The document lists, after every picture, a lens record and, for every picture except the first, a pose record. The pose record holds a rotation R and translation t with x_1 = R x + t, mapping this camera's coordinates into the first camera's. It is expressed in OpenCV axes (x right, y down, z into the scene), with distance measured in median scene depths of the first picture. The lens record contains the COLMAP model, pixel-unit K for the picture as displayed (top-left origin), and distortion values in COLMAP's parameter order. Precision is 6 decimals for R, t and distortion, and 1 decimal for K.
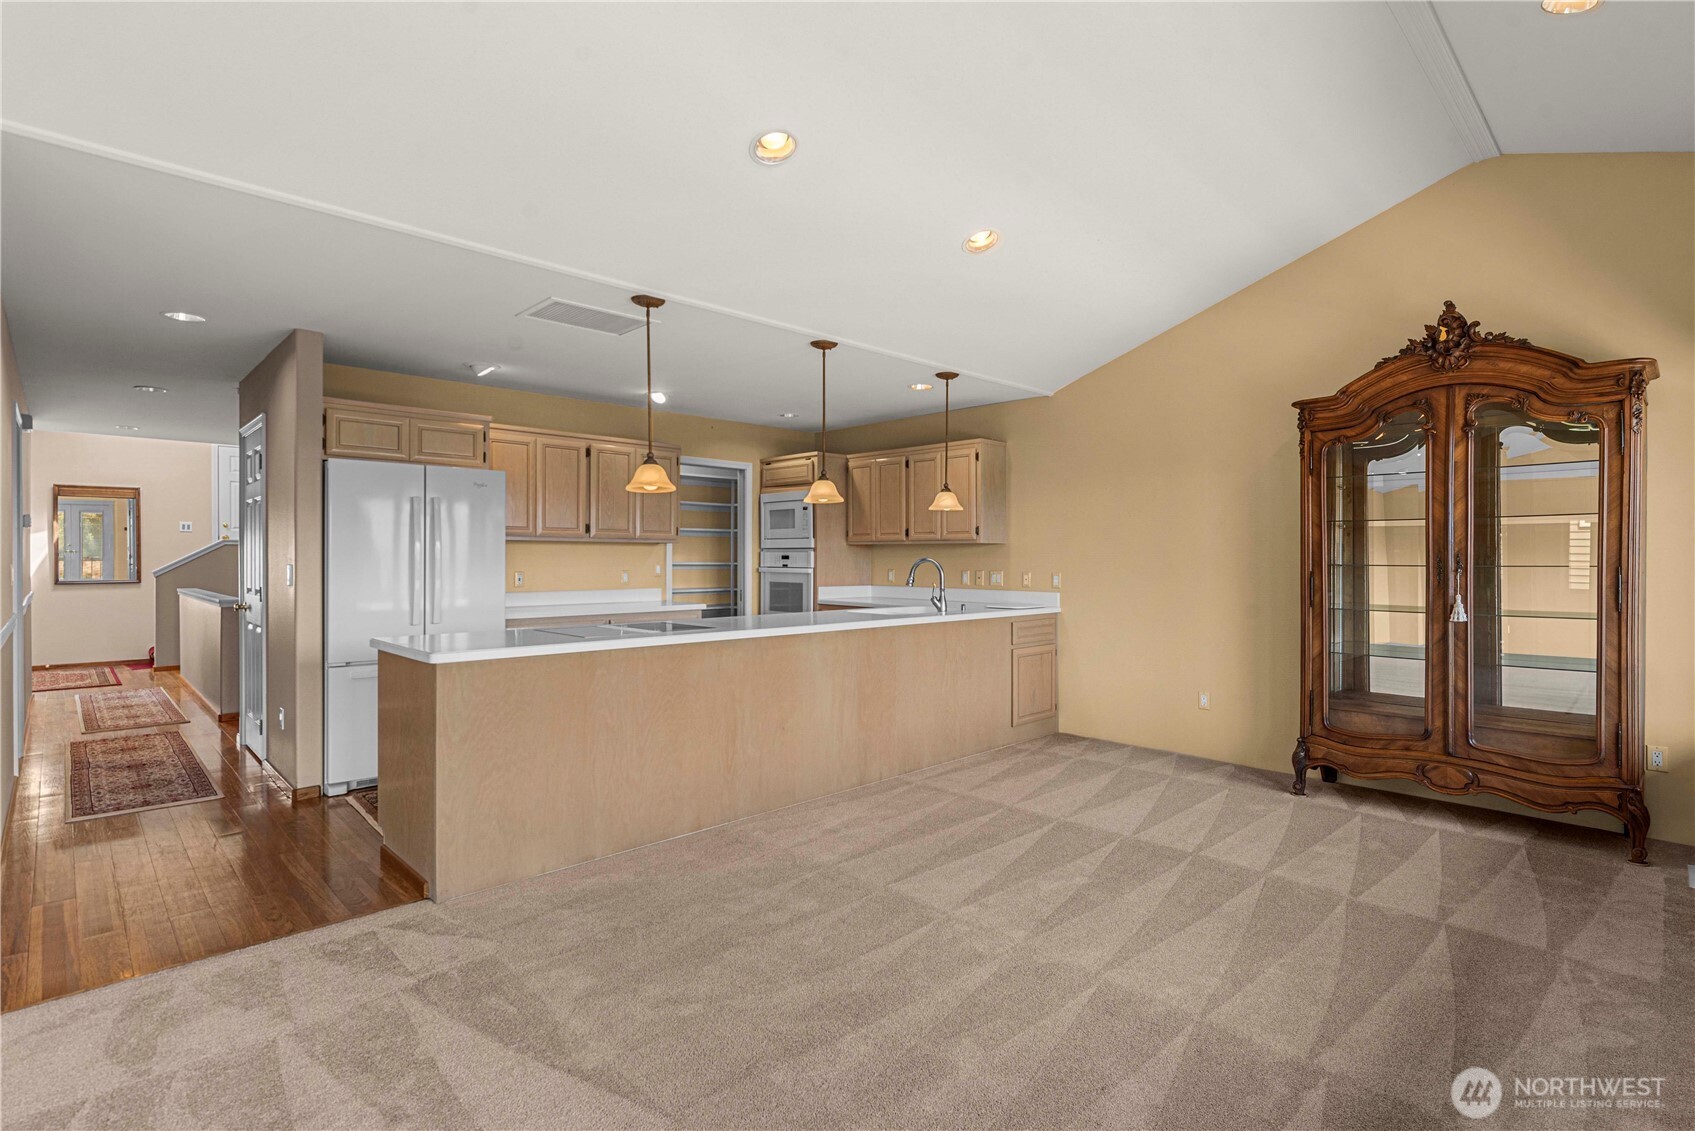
lens RADIAL K [[809.8, 0, 866.1], [0, 809.8, 555.9], [0, 0, 1]] dist [-0.001780, 0.005309]
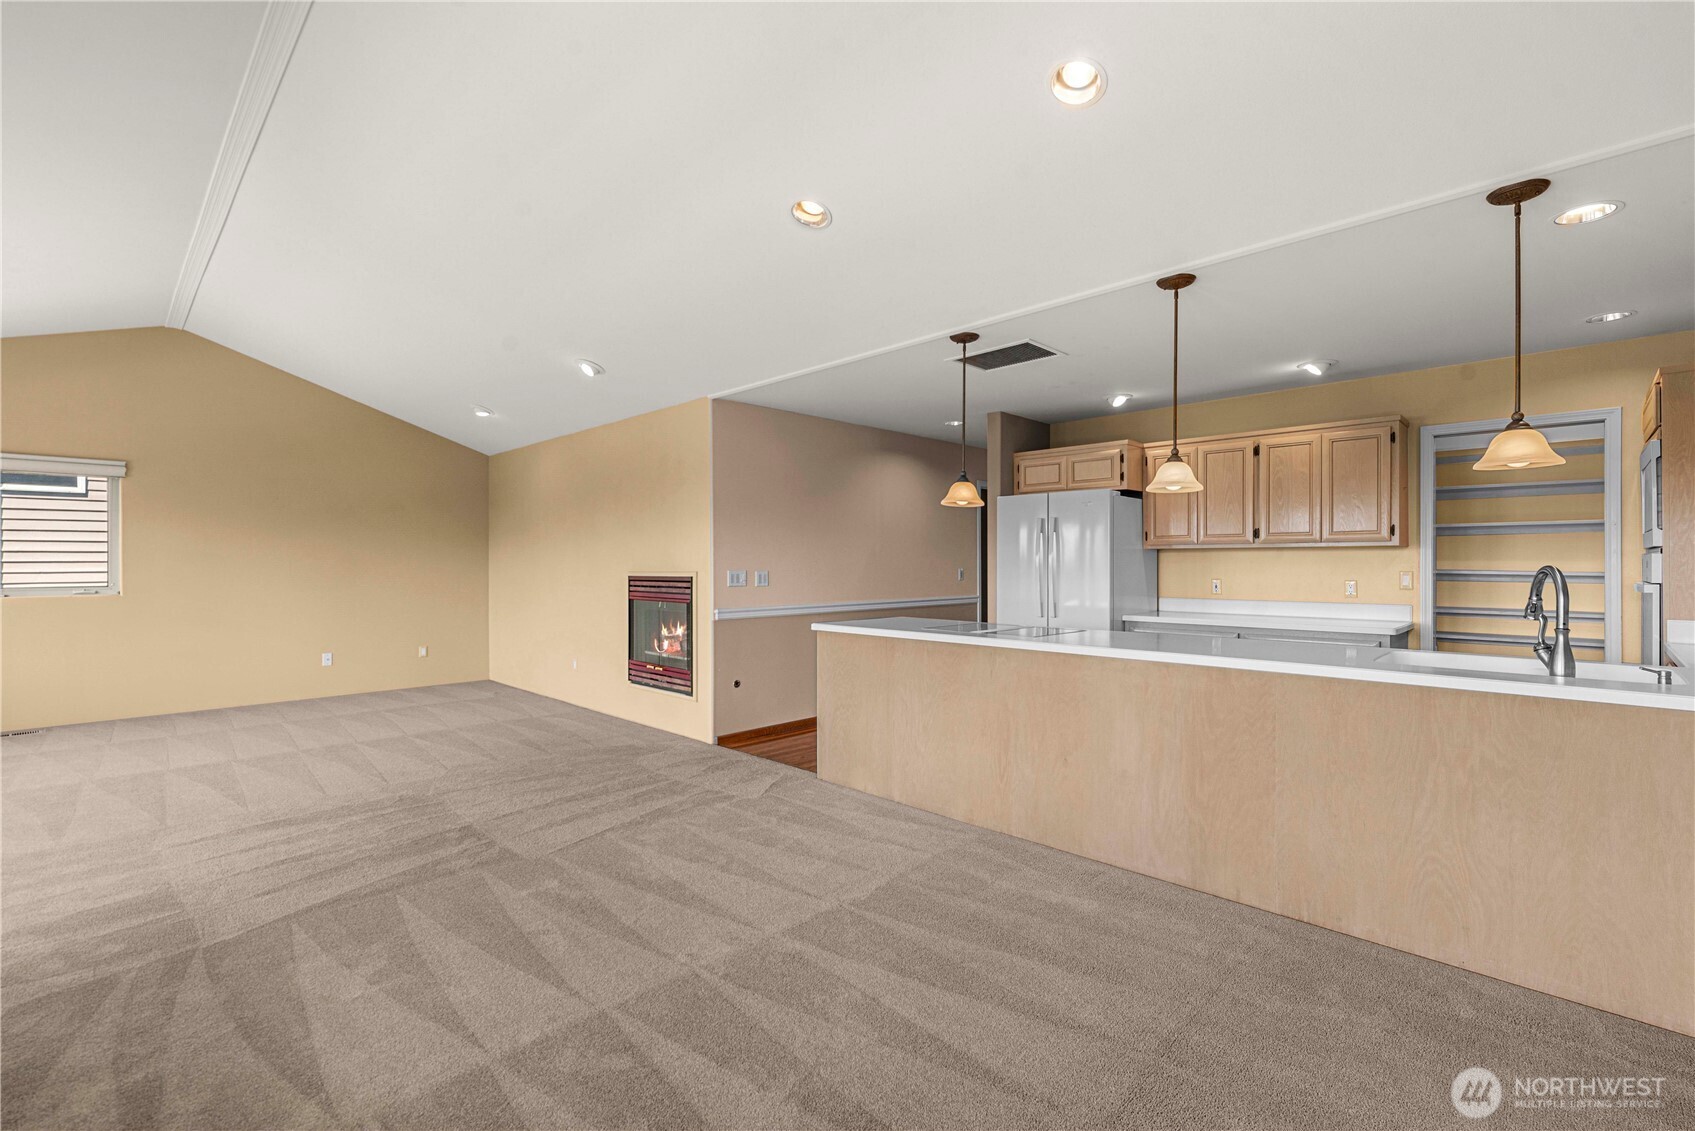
lens RADIAL K [[729.6, 0, 848.5], [0, 729.6, 557.7], [0, 0, 1]] dist [0.009055, -0.001696]
pose [[0.028158, -0.011602, -0.999536, 0.503184], [0.001928, 0.999931, -0.011552, 0.002542], [0.999602, -0.001602, 0.028179, 0.548898]]
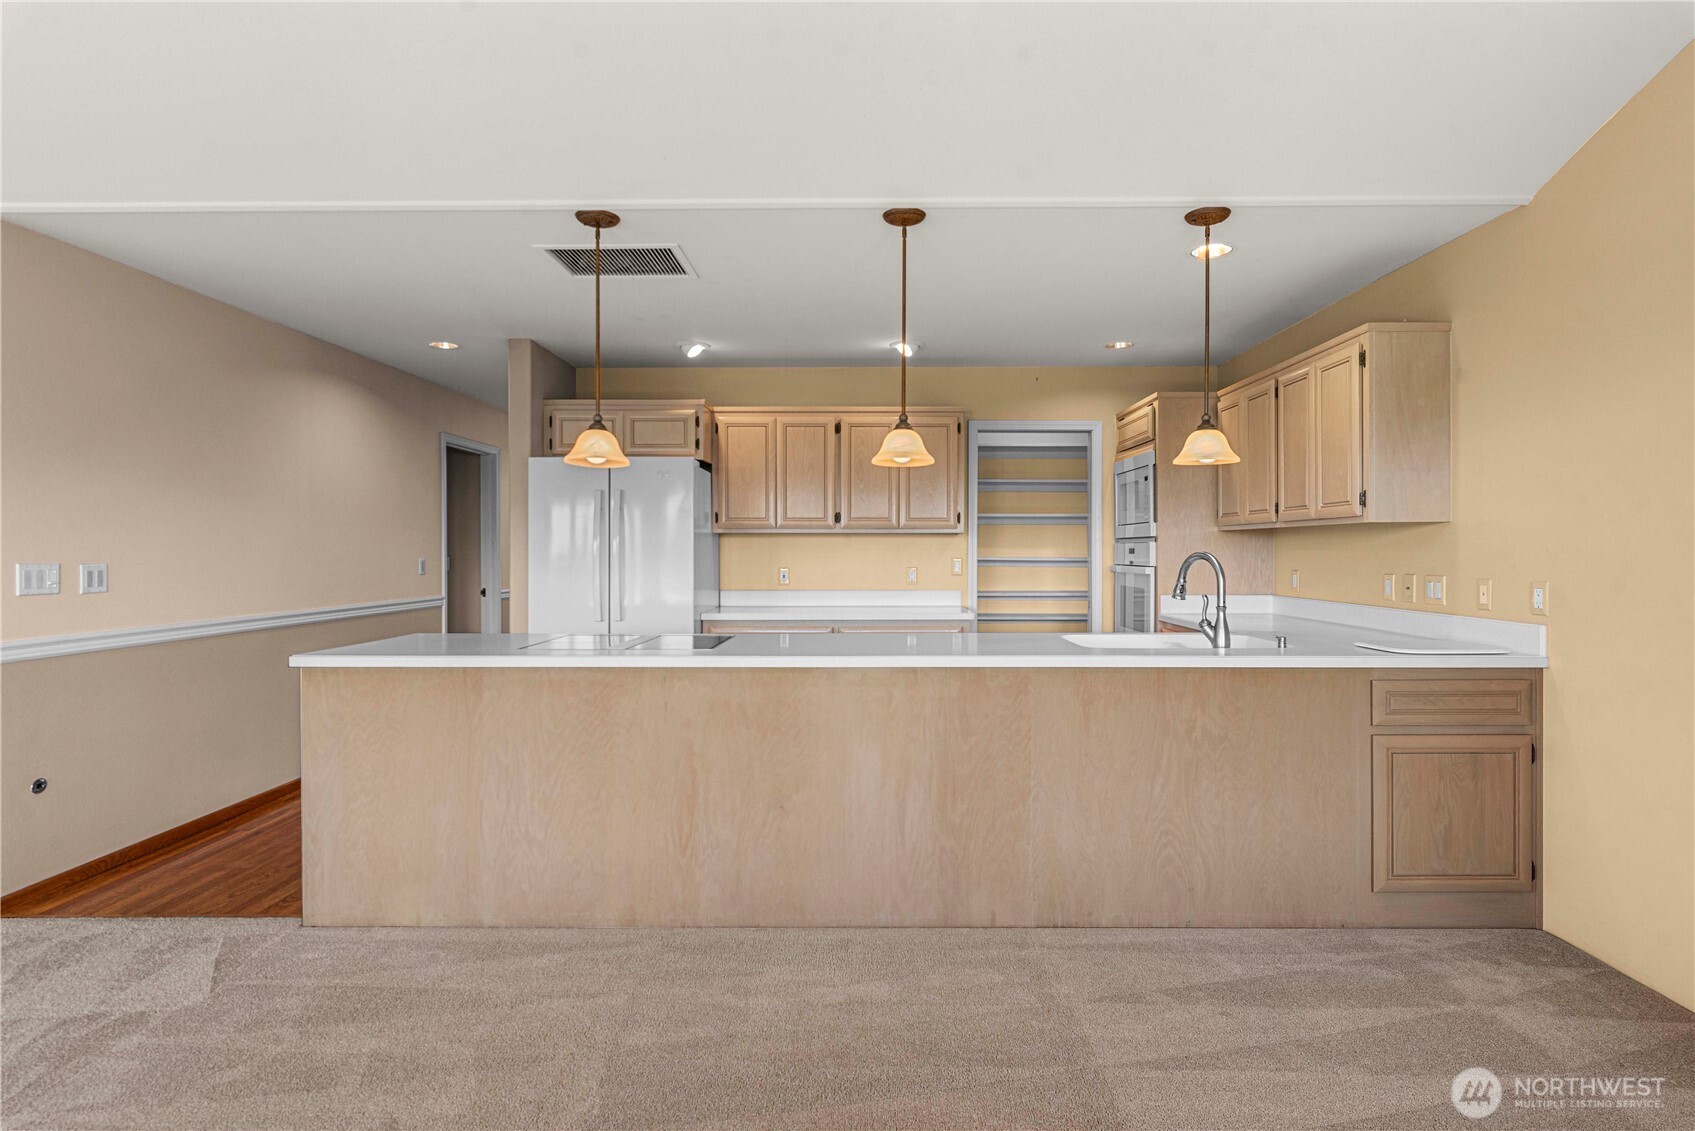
lens RADIAL K [[859.9, 0, 846.2], [0, 859.9, 551.8], [0, 0, 1]] dist [0.002408, 0.000419]
pose [[0.708054, -0.003277, -0.706150, 0.320625], [0.004074, 0.999992, -0.000555, 0.002485], [0.706146, -0.002484, 0.708062, 0.395570]]
